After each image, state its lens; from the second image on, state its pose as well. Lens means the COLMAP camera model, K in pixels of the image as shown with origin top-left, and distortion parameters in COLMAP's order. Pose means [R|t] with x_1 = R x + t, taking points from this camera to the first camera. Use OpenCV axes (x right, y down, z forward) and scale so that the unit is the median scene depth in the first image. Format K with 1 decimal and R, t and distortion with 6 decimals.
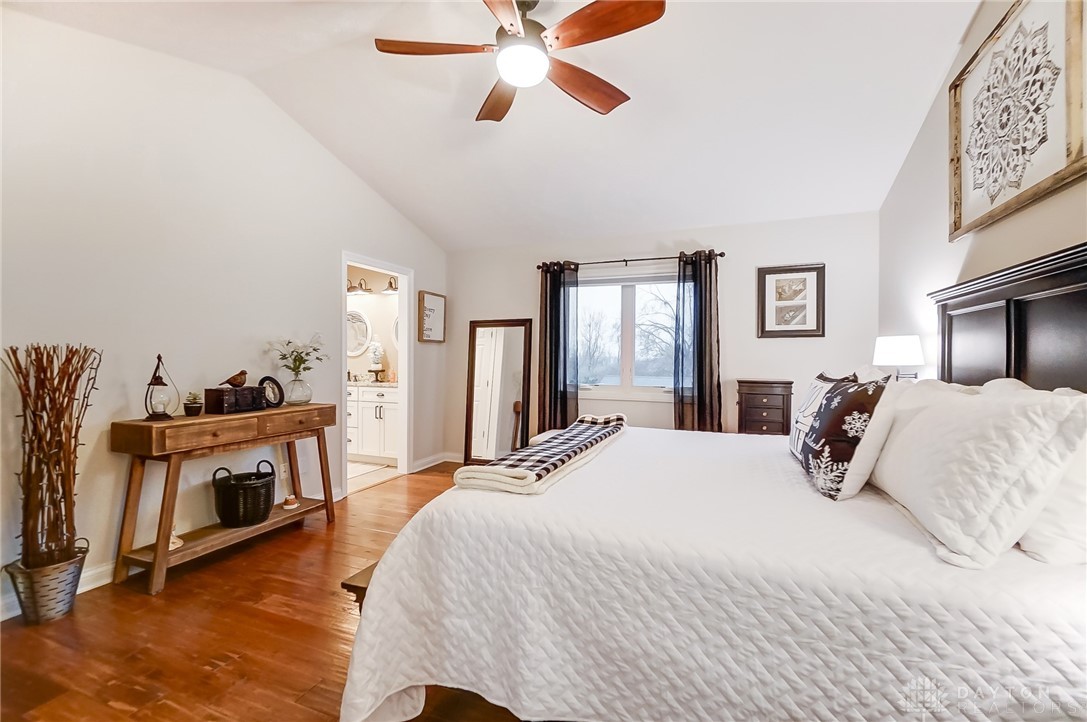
lens RADIAL K [[471.1, 0, 542.4], [0, 471.1, 361.1], [0, 0, 1]] dist [-0.007161, 0.000560]
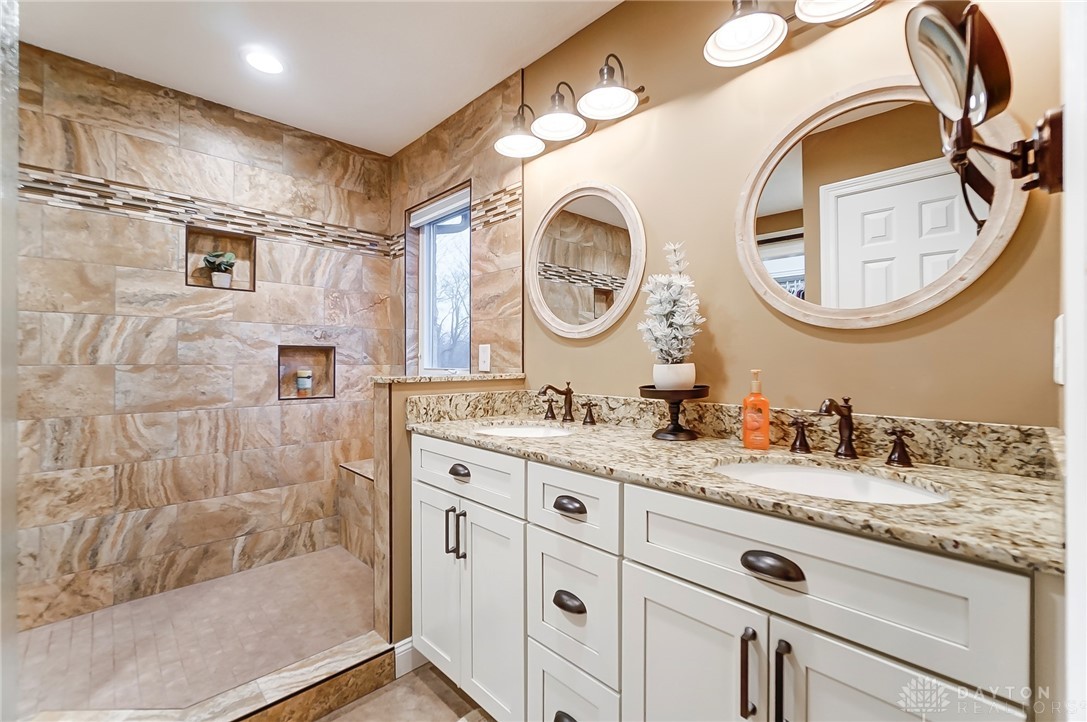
lens RADIAL K [[457.4, 0, 543.5], [0, 457.4, 361.0], [0, 0, 1]] dist [-0.001744, 0.000323]
pose [[0.913620, -0.003695, -0.406553, -0.316357], [0.004674, 0.999988, 0.001414, 0.004174], [0.406543, -0.003192, 0.913626, 0.750011]]
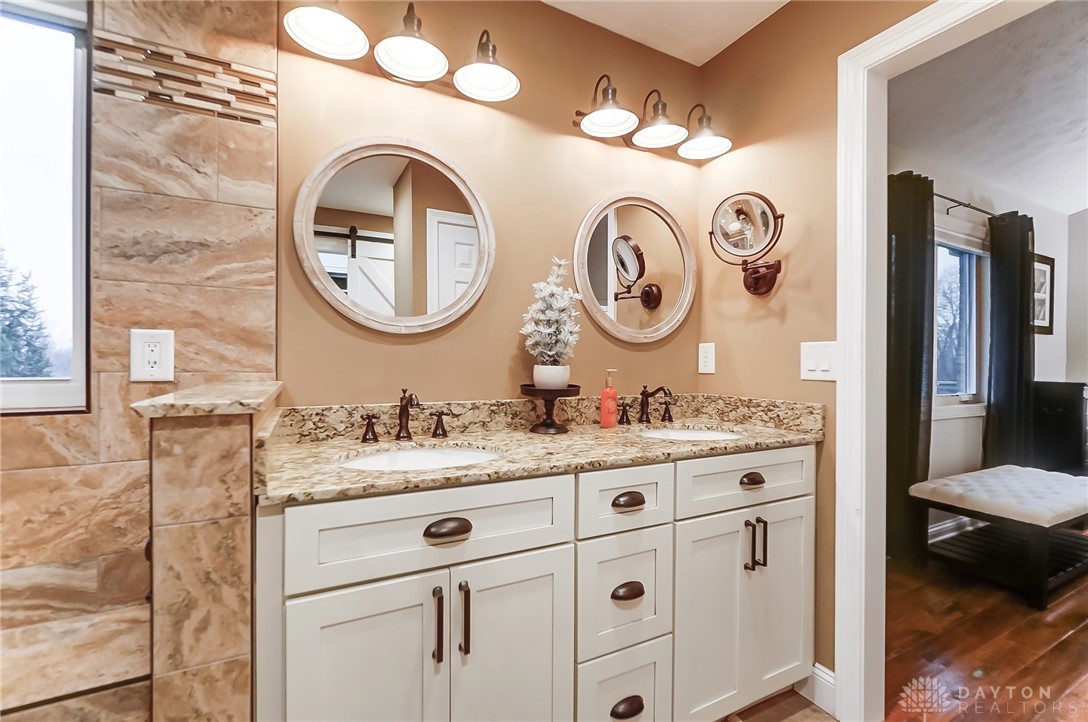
lens RADIAL K [[471.5, 0, 542.9], [0, 471.5, 361.1], [0, 0, 1]] dist [-0.007161, 0.000560]
pose [[0.658114, -0.002935, 0.752913, -0.554585], [-0.006924, 0.999927, 0.009951, 0.001299], [-0.752886, -0.011762, 0.658045, 0.816972]]
